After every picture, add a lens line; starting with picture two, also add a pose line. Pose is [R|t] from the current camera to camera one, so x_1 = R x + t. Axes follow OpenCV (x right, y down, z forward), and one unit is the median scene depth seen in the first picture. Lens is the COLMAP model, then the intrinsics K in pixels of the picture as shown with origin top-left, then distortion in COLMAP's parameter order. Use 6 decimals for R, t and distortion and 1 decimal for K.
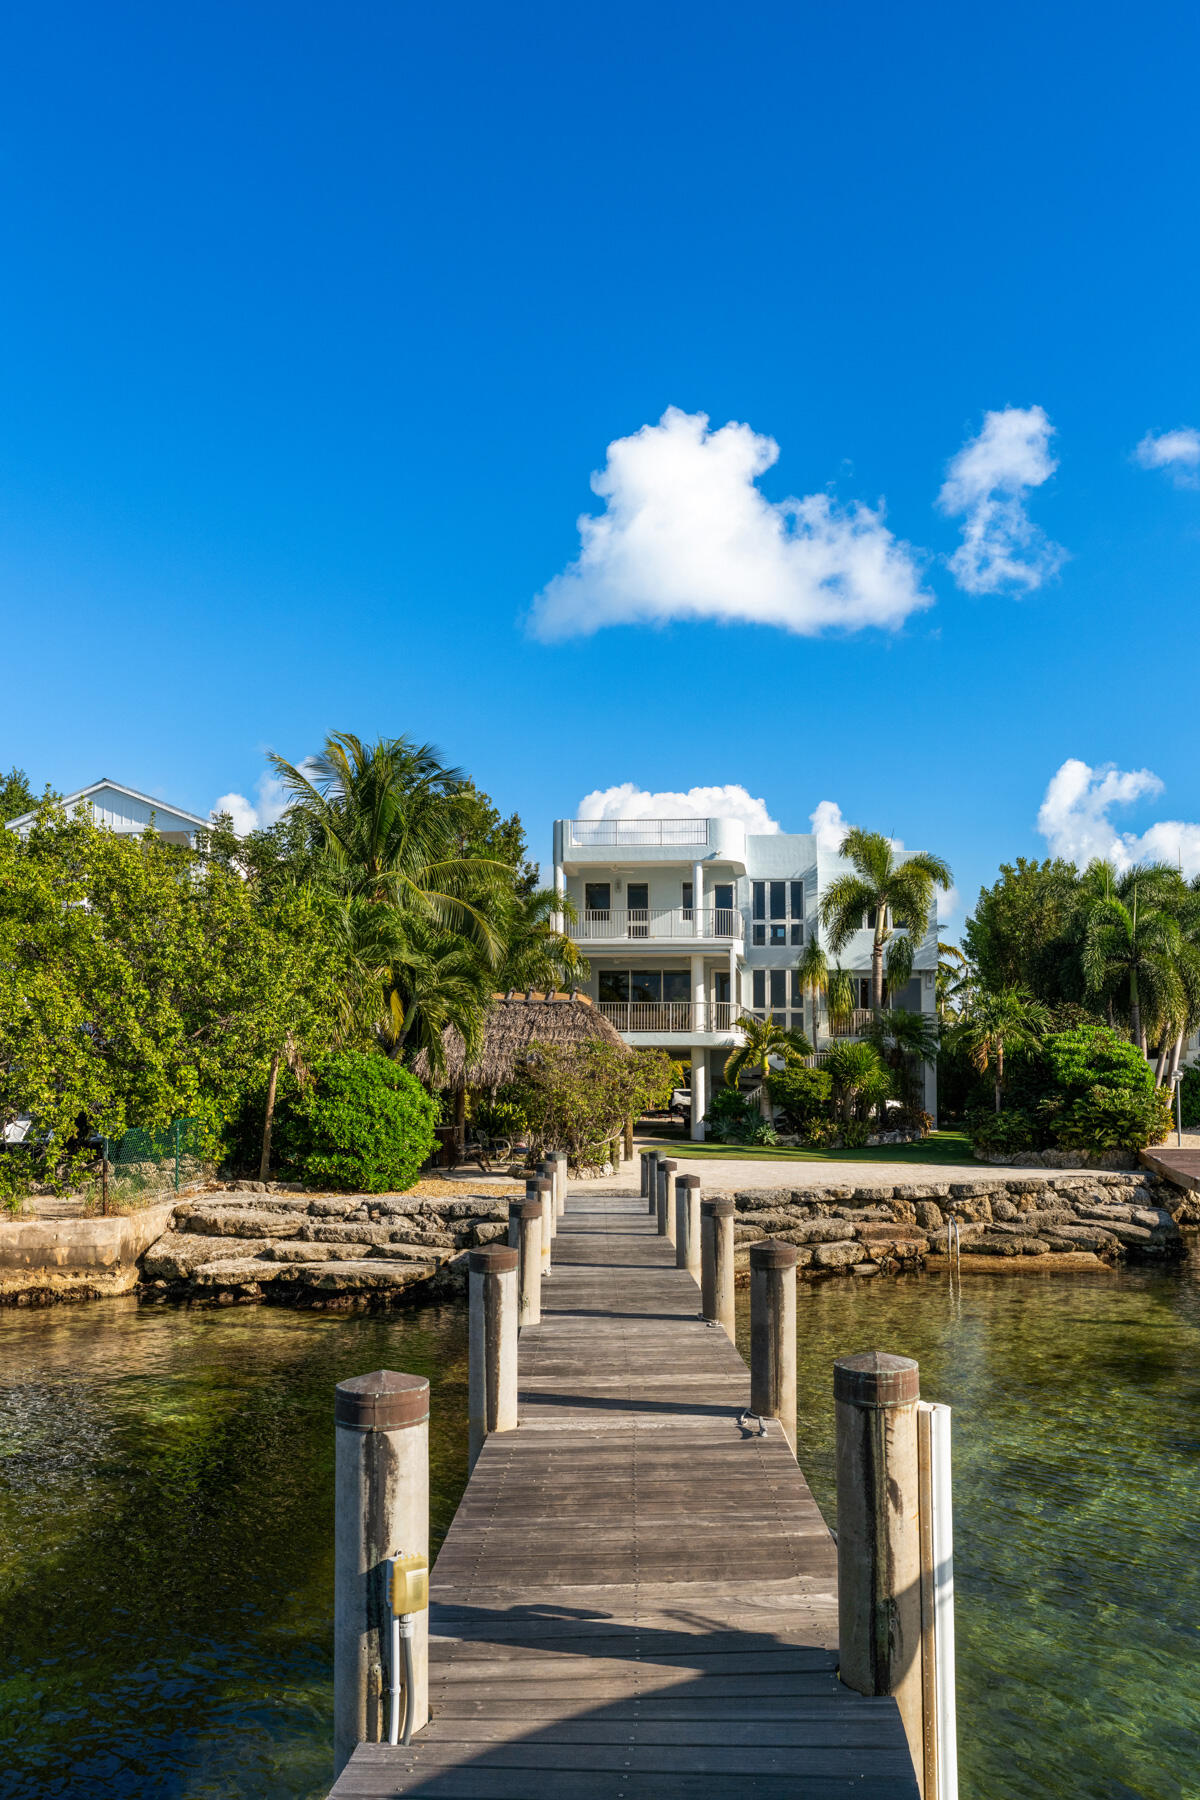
lens RADIAL K [[1232.8, 0, 600.0], [0, 1232.8, 900.0], [0, 0, 1]] dist [0.005490, 0.002336]
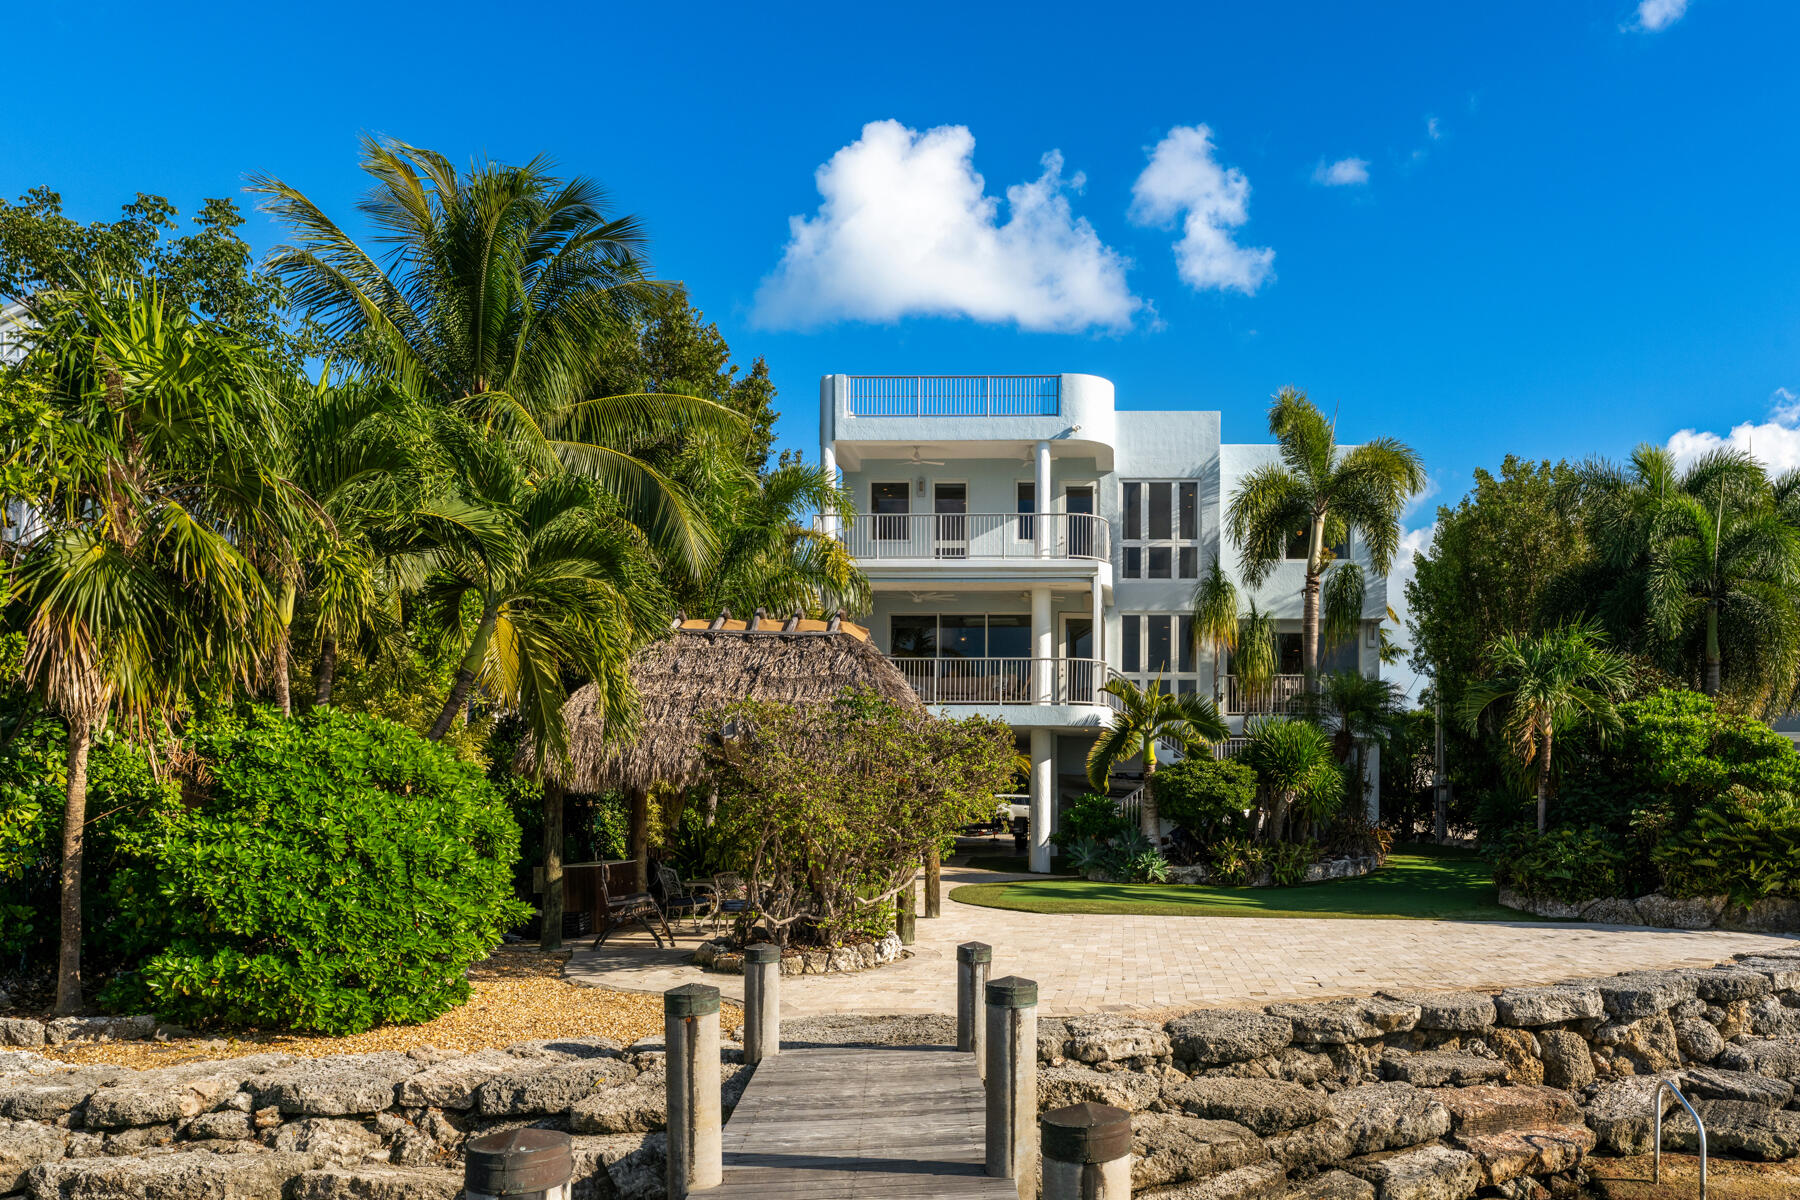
lens RADIAL K [[1232.8, 0, 976.8], [0, 1232.8, 603.9], [0, 0, 1]] dist [0.005490, 0.002336]
pose [[0.998493, 0.006883, 0.054452, 0.010385], [-0.006771, 0.999975, -0.002244, 0.059543], [-0.054466, 0.001872, 0.998514, 0.382081]]
